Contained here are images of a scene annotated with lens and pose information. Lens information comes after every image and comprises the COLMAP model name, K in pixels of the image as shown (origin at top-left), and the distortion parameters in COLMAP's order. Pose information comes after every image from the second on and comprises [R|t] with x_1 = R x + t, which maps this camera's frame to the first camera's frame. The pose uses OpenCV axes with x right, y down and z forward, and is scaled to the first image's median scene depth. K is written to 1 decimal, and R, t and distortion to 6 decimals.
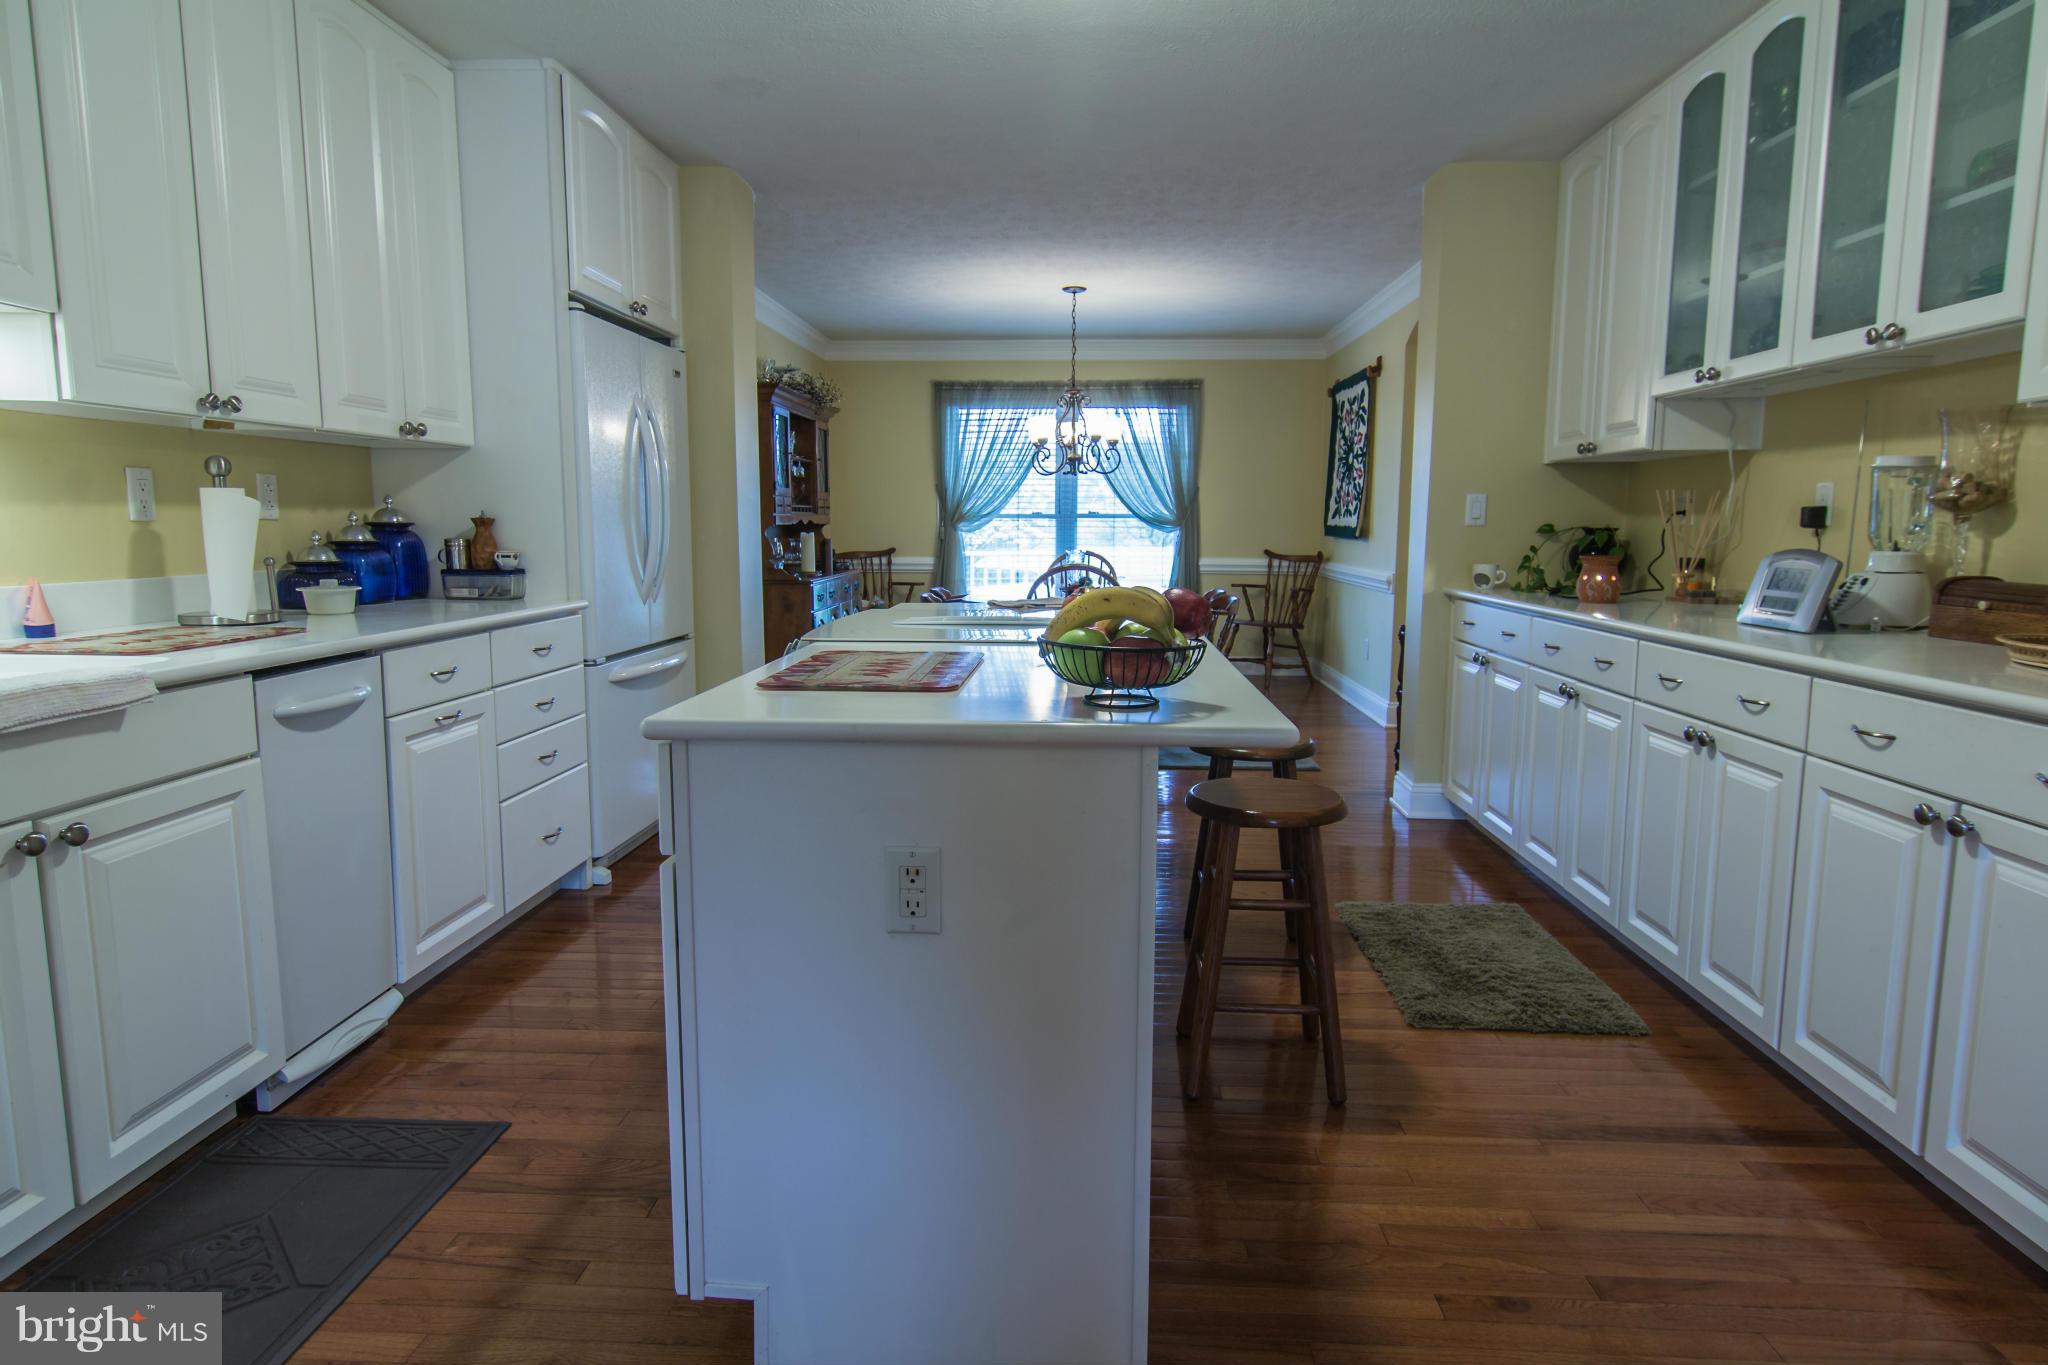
lens RADIAL K [[1121.3, 0, 1024.0], [0, 1121.3, 682.5], [0, 0, 1]] dist [-0.000431, 0.001365]
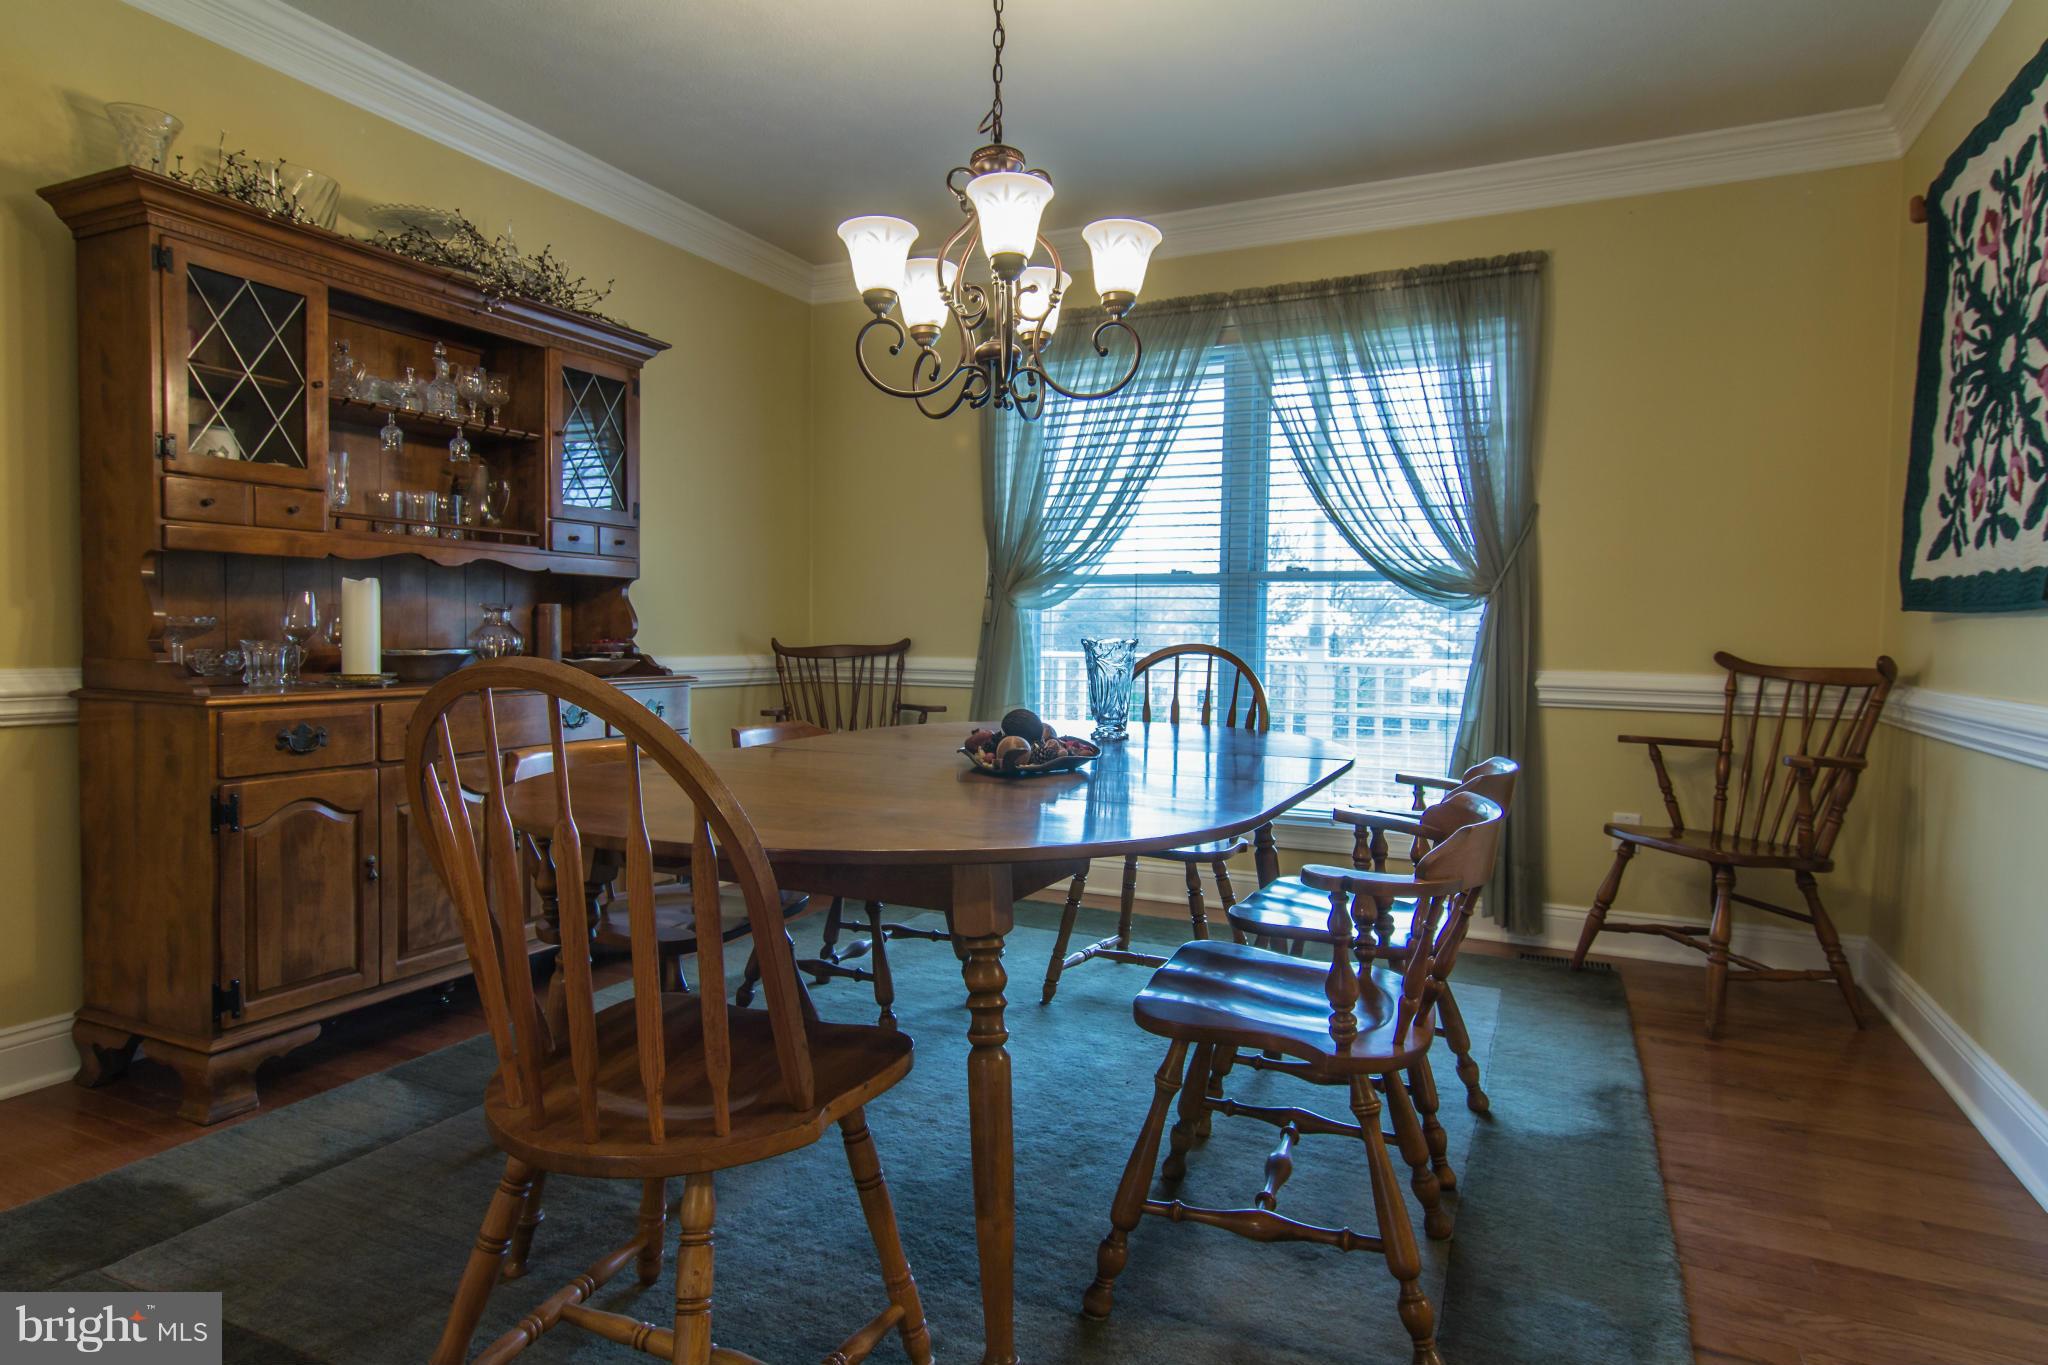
lens RADIAL K [[1121.3, 0, 1024.0], [0, 1121.3, 682.5], [0, 0, 1]] dist [-0.000431, 0.001365]
pose [[0.922258, 0.024787, -0.385780, 0.173618], [-0.063831, 0.994008, -0.088729, -0.069482], [0.381270, 0.106456, 0.918314, 0.663105]]
